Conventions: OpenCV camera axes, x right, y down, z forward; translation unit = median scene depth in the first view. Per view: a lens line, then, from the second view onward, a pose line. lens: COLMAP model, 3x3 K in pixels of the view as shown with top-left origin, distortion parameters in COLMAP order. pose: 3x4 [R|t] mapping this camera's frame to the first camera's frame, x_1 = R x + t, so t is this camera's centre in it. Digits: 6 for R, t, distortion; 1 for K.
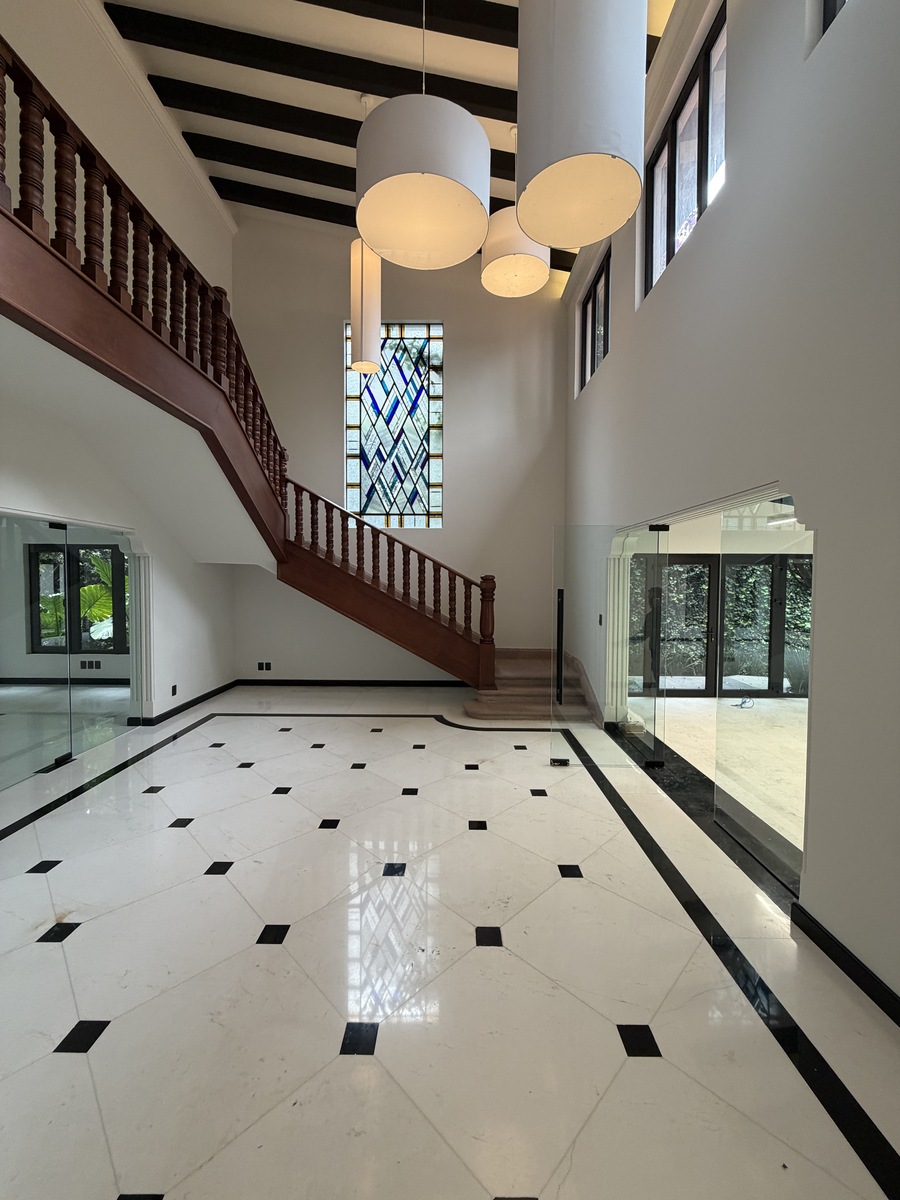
lens RADIAL K [[477.6, 0, 448.4], [0, 477.6, 599.1], [0, 0, 1]] dist [-0.002388, 0.000516]
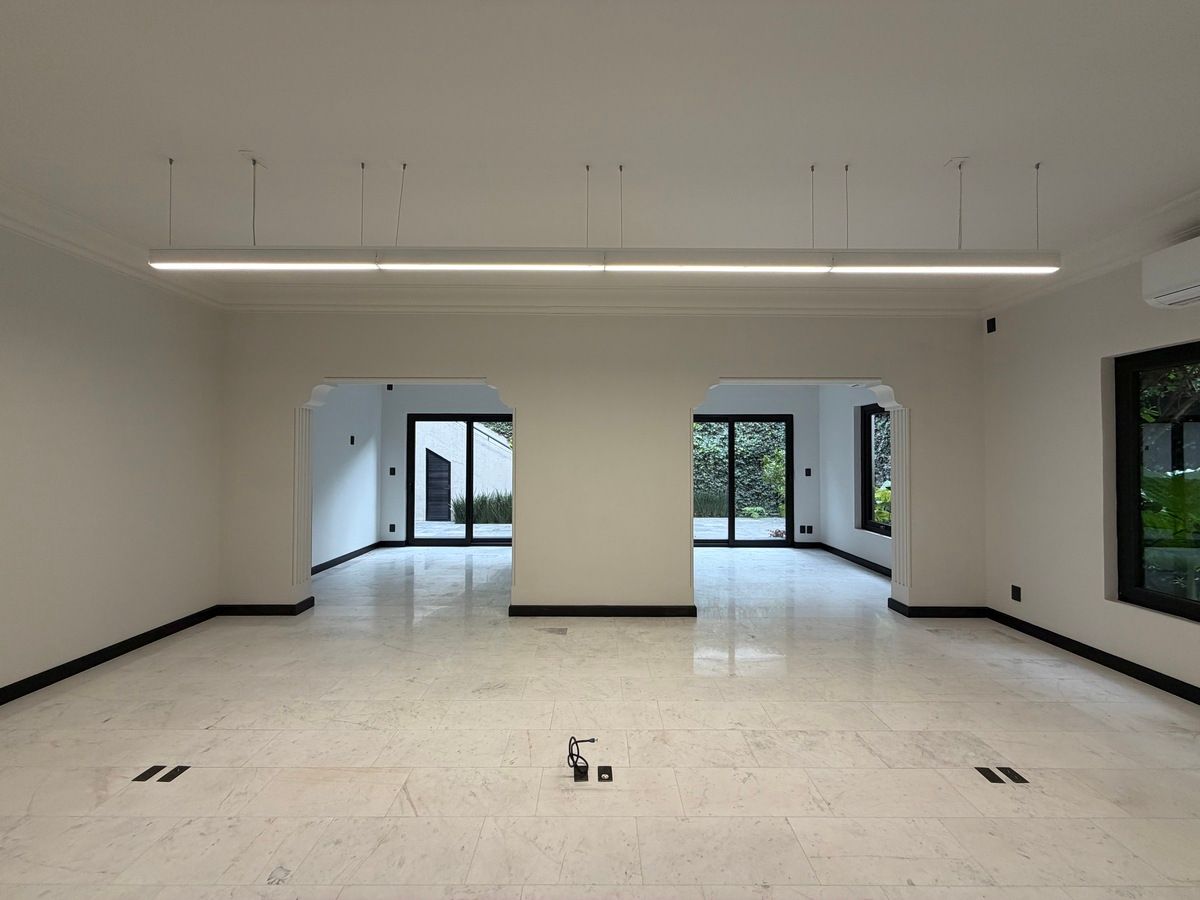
lens RADIAL K [[477.6, 0, 595.5], [0, 477.6, 454.0], [0, 0, 1]] dist [-0.002388, 0.000516]
pose [[0.007418, -0.009339, -0.999929, -0.377787], [-0.032274, 0.999433, -0.009574, -0.005736], [0.999452, 0.032343, 0.007112, 0.442066]]
